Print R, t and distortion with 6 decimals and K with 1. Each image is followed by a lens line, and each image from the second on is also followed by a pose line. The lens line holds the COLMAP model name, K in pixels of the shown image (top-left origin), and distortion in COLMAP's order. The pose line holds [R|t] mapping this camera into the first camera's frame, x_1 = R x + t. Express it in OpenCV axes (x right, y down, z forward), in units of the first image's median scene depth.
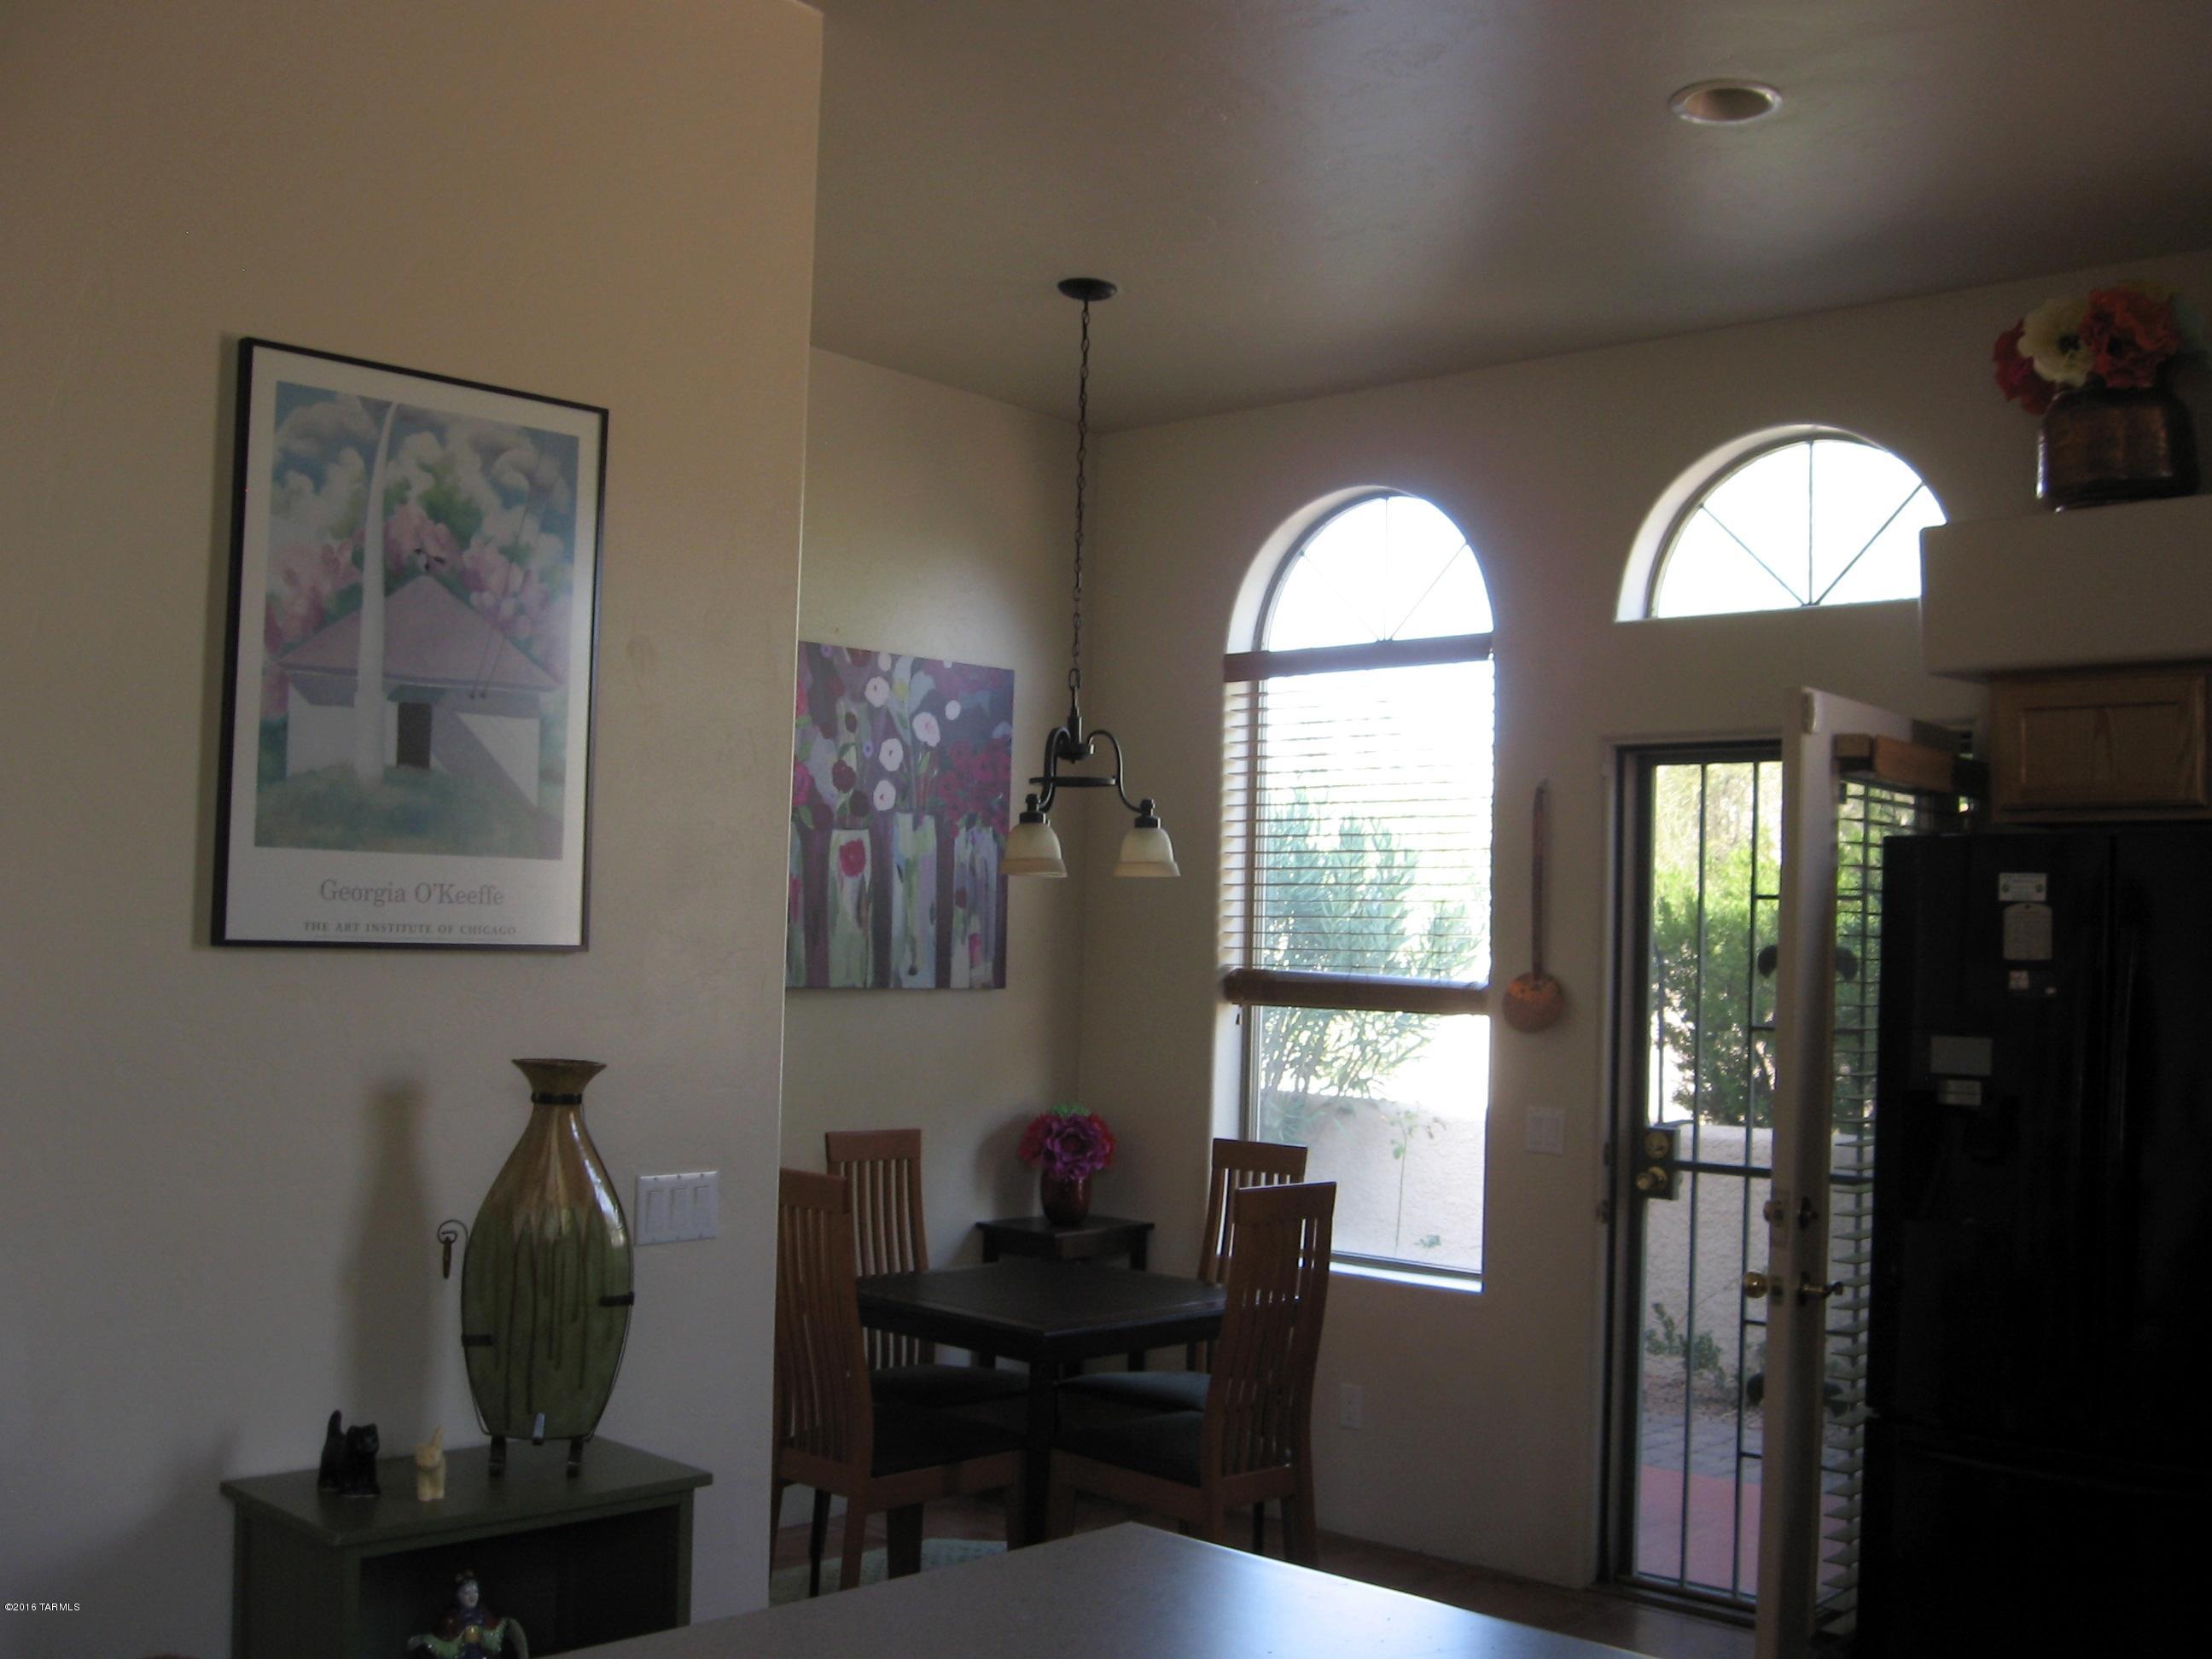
lens RADIAL K [[2318.8, 0, 1114.1], [0, 2318.8, 829.0], [0, 0, 1]] dist [-0.095760, 0.000000]
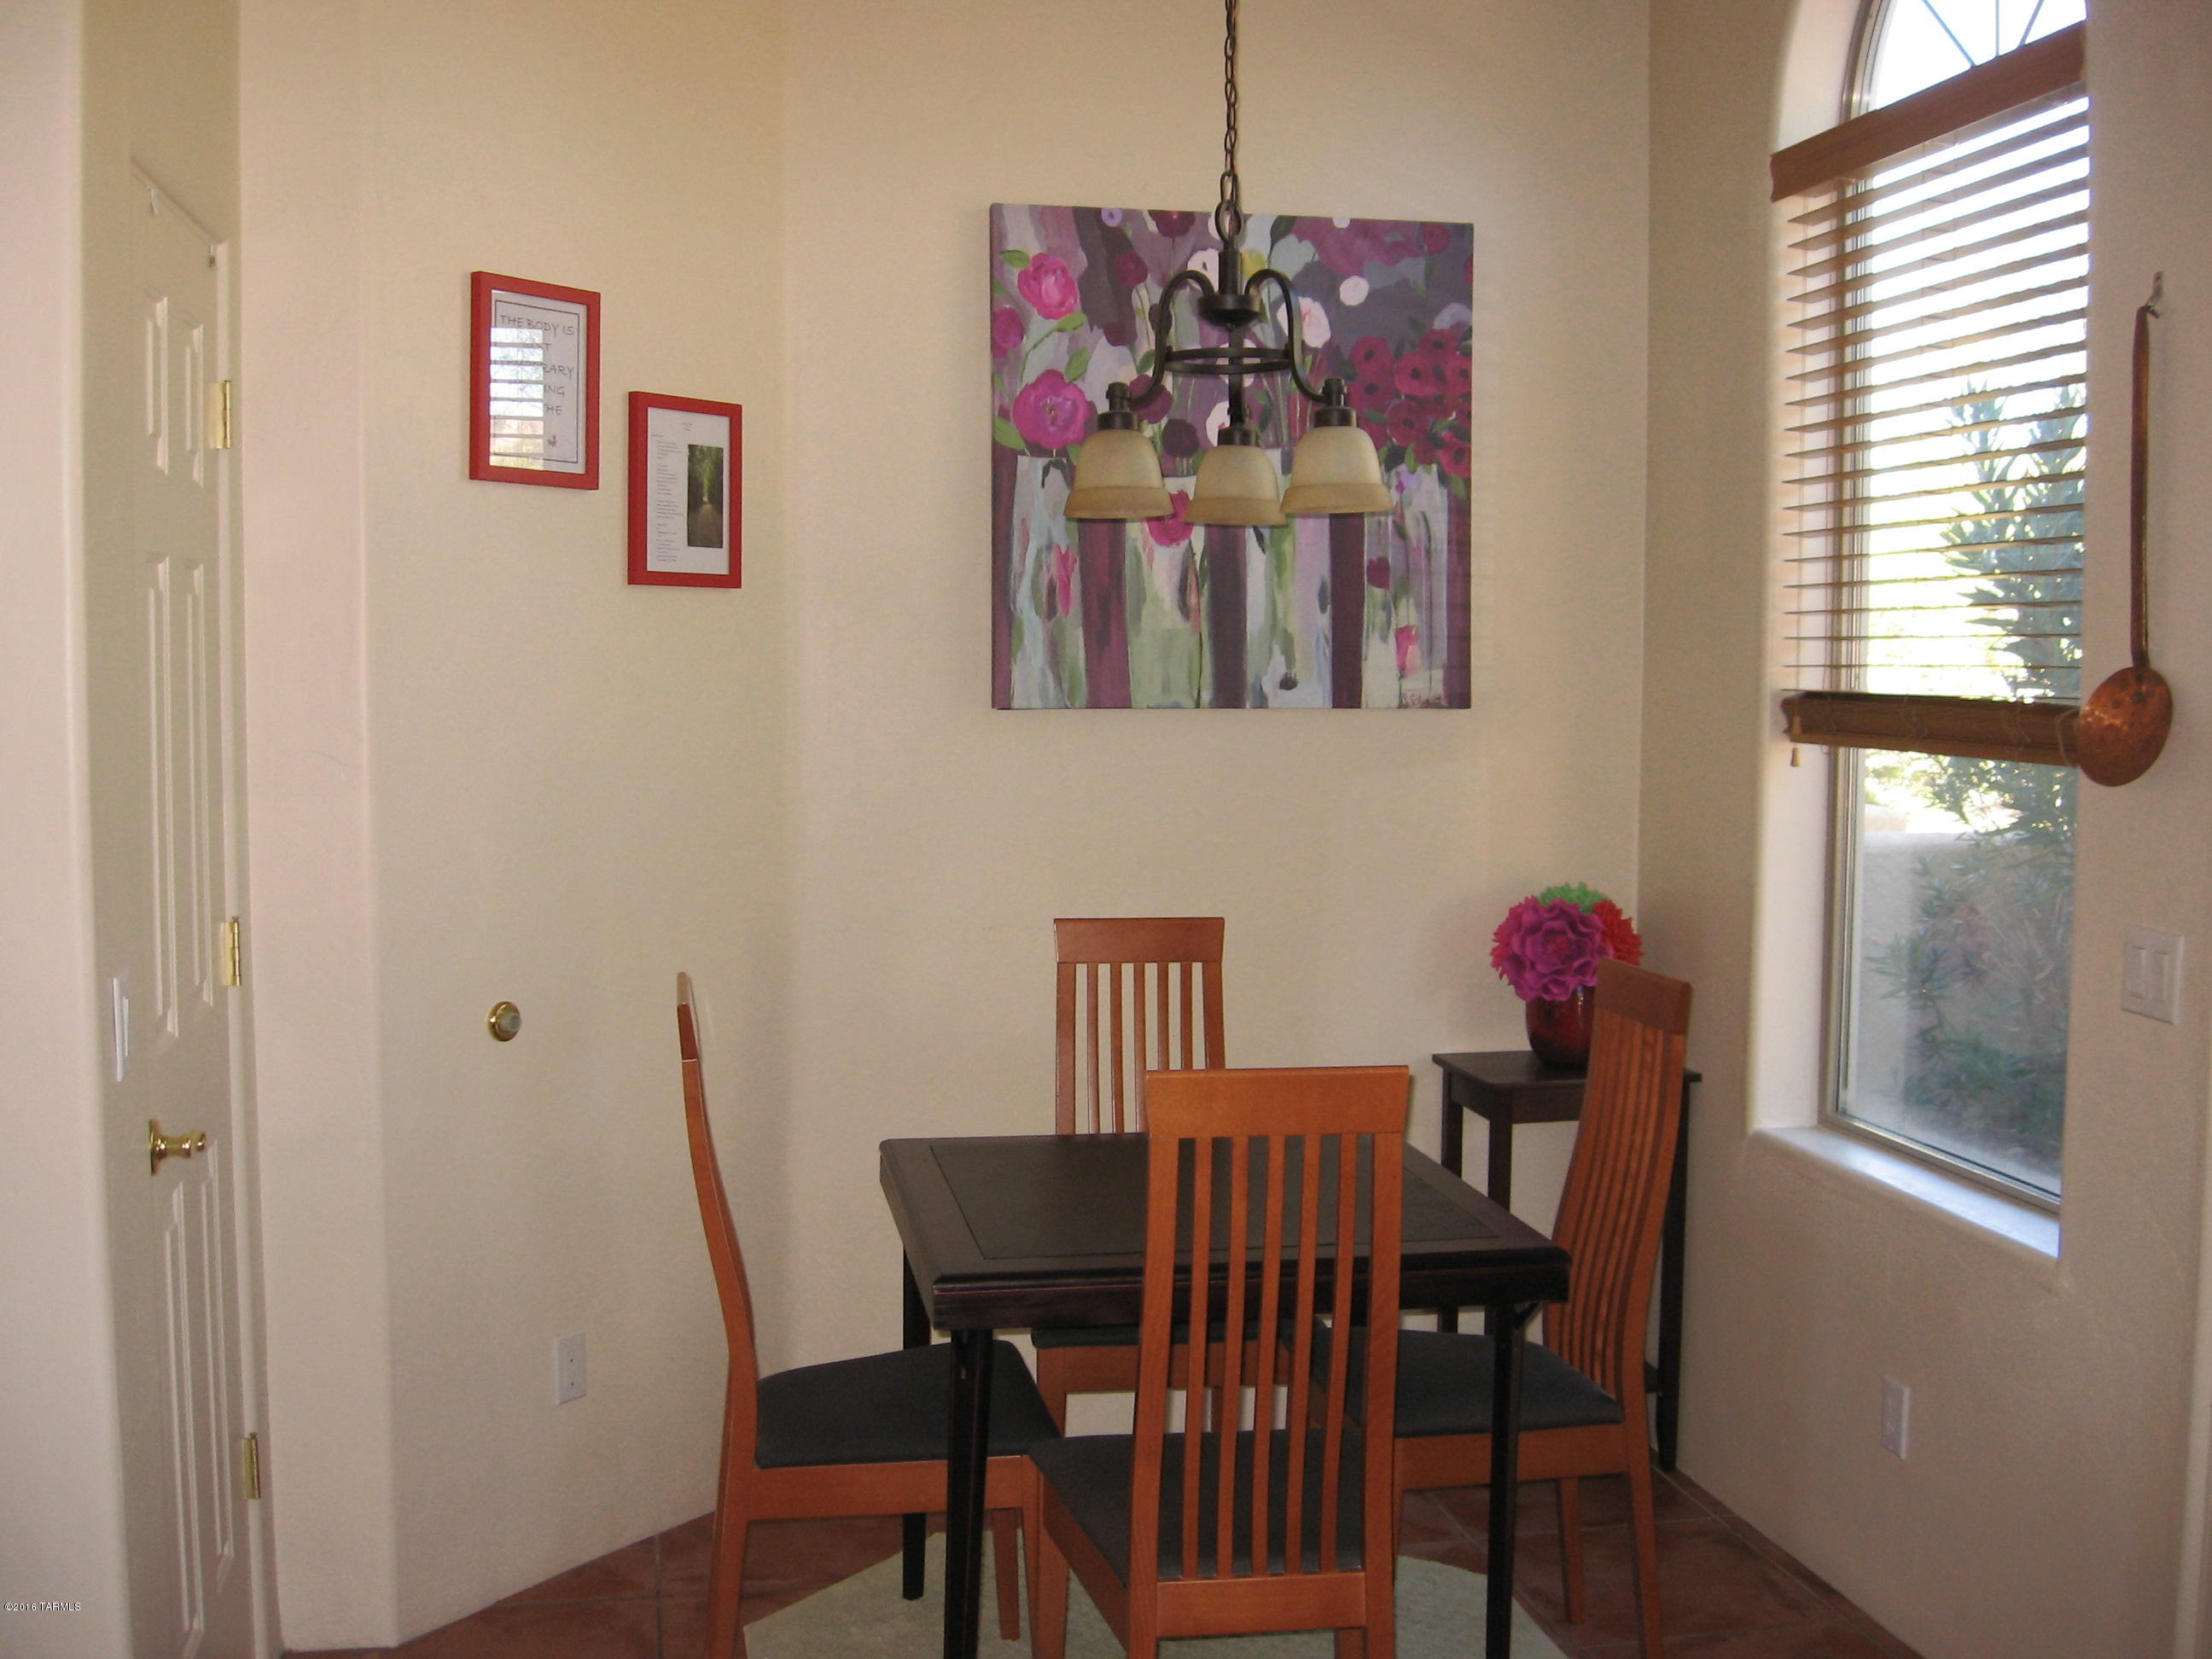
lens RADIAL K [[2318.8, 0, 1103.8], [0, 2318.8, 824.7], [0, 0, 1]] dist [-0.095760, 0.000000]
pose [[0.805742, 0.022218, -0.591850, 0.300034], [0.043993, 0.994290, 0.097217, 0.037668], [0.590631, -0.104369, 0.800164, 0.461622]]
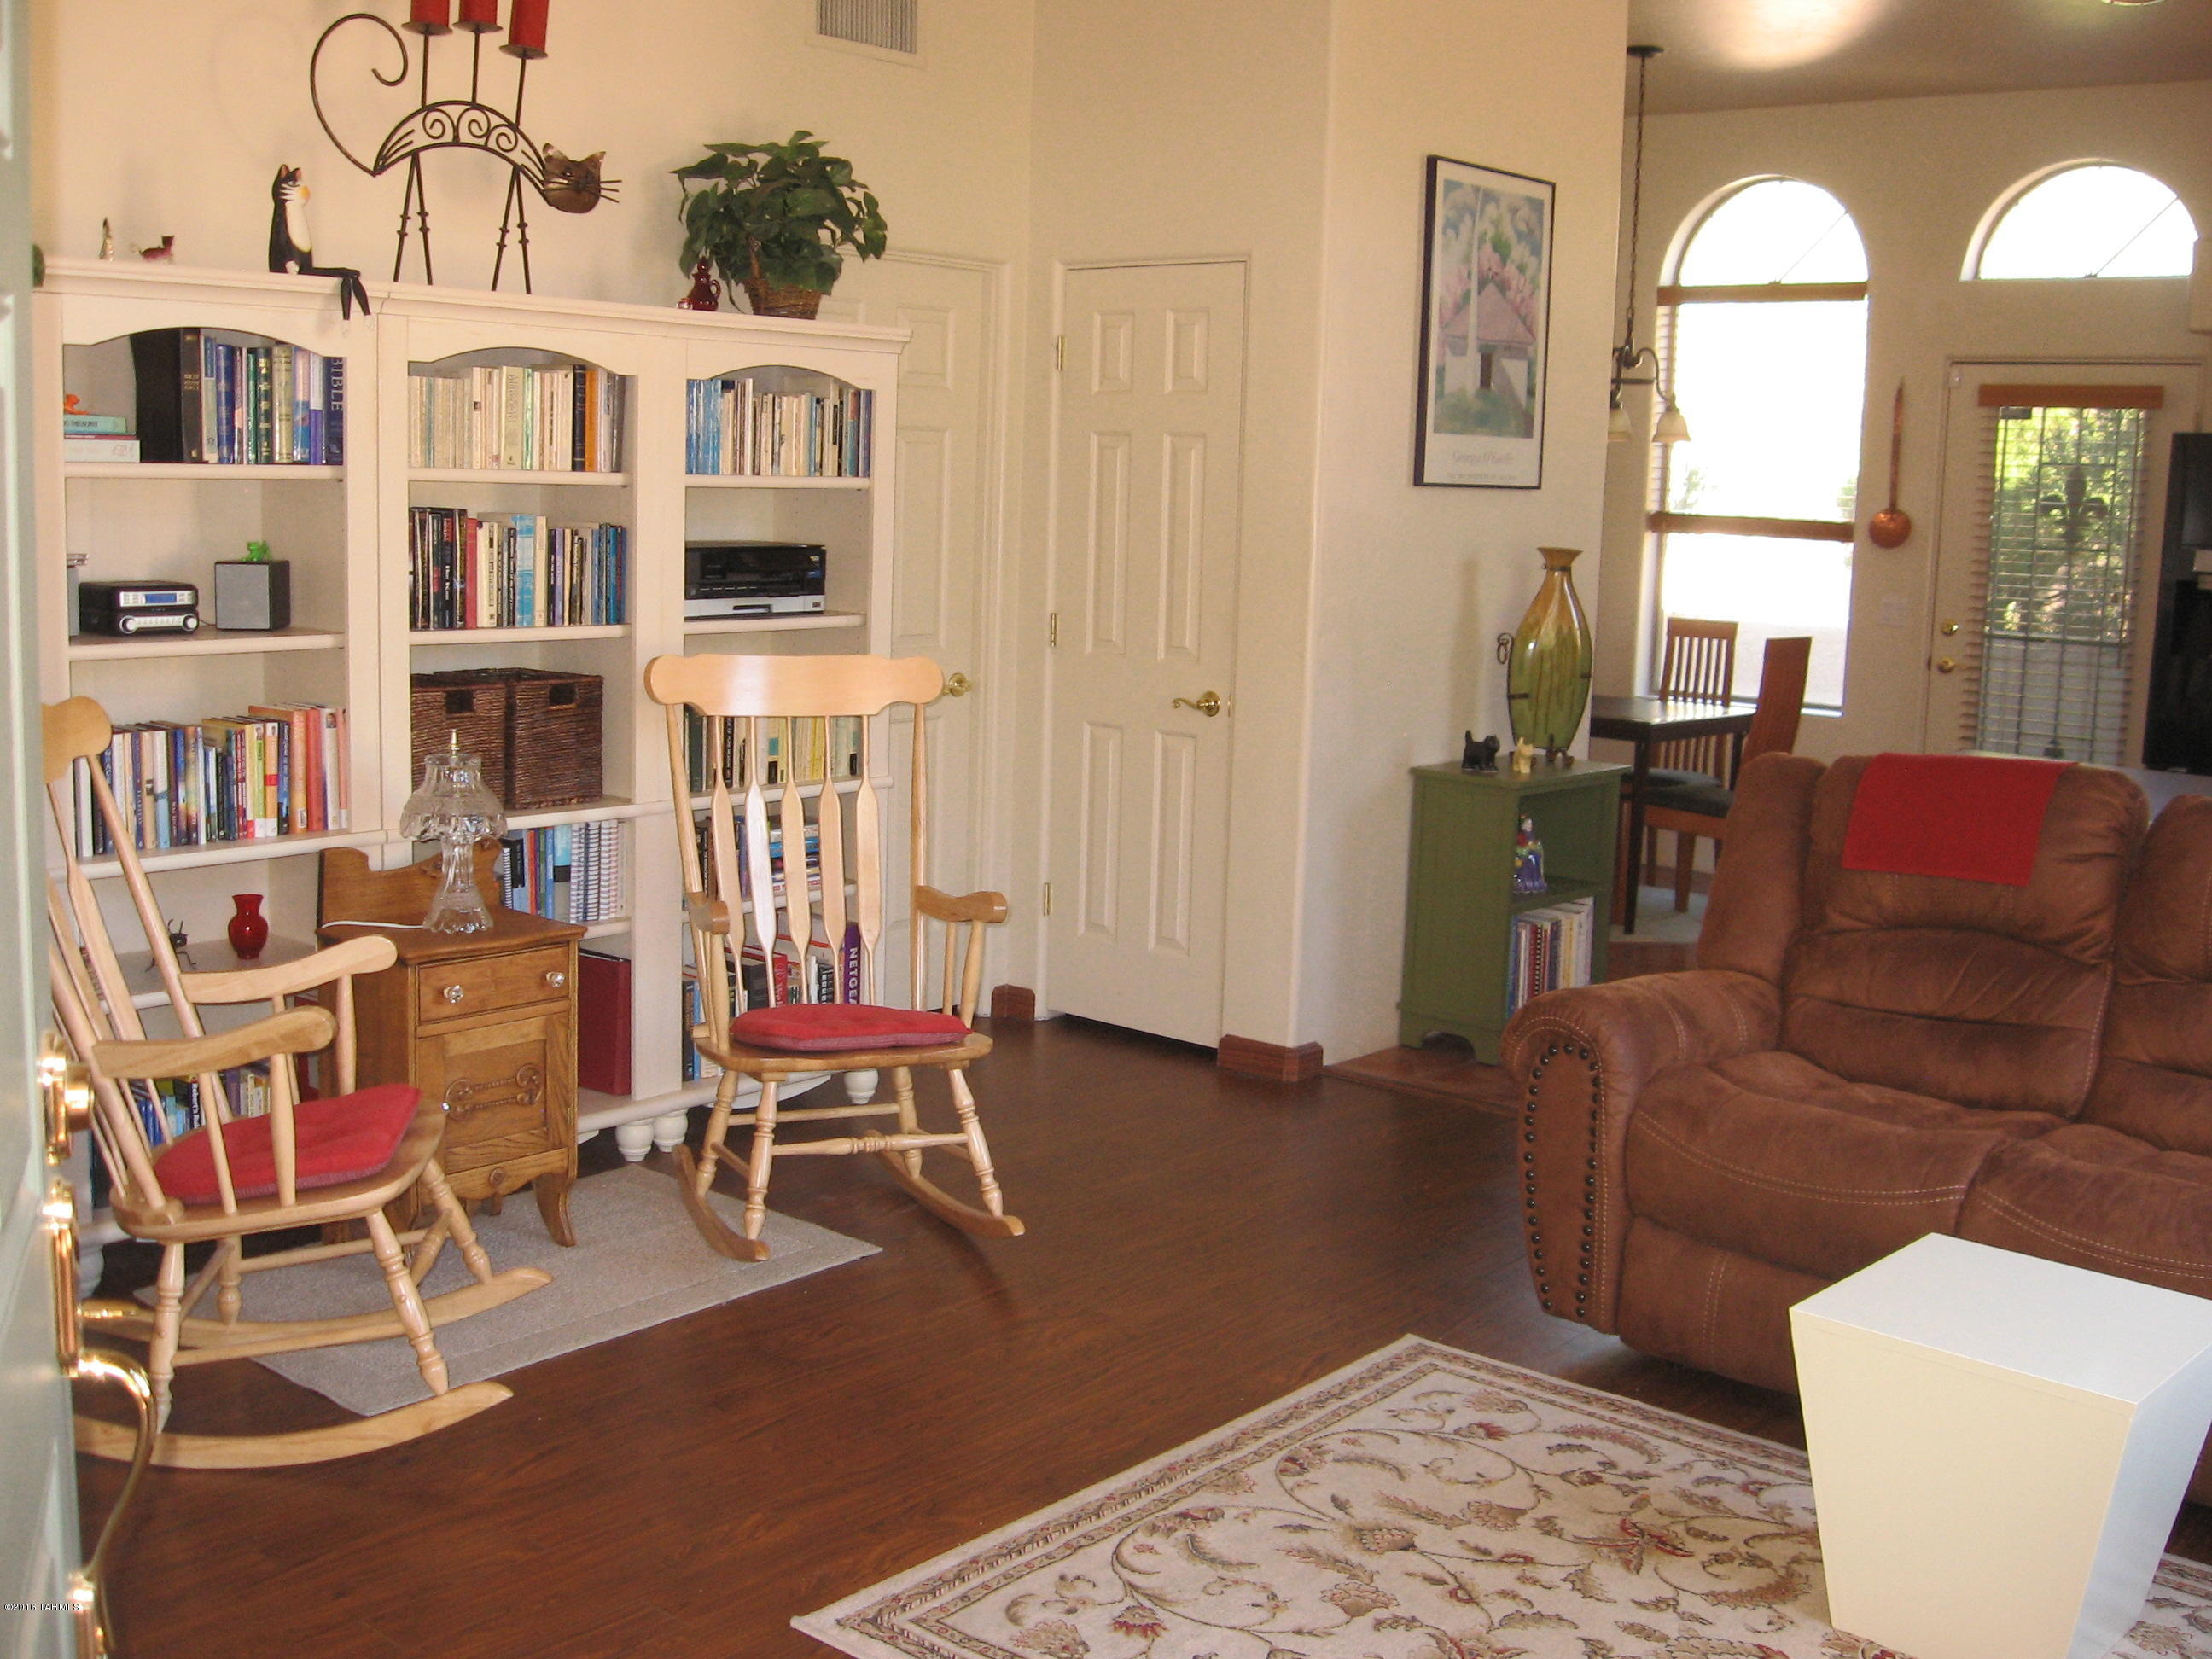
lens RADIAL K [[2318.8, 0, 1095.4], [0, 2318.8, 820.4], [0, 0, 1]] dist [-0.095760, 0.000000]
pose [[0.999225, -0.003604, 0.039207, -0.411263], [-0.003905, 0.981820, 0.189773, -0.021844], [-0.039178, -0.189779, 0.981045, -0.515361]]
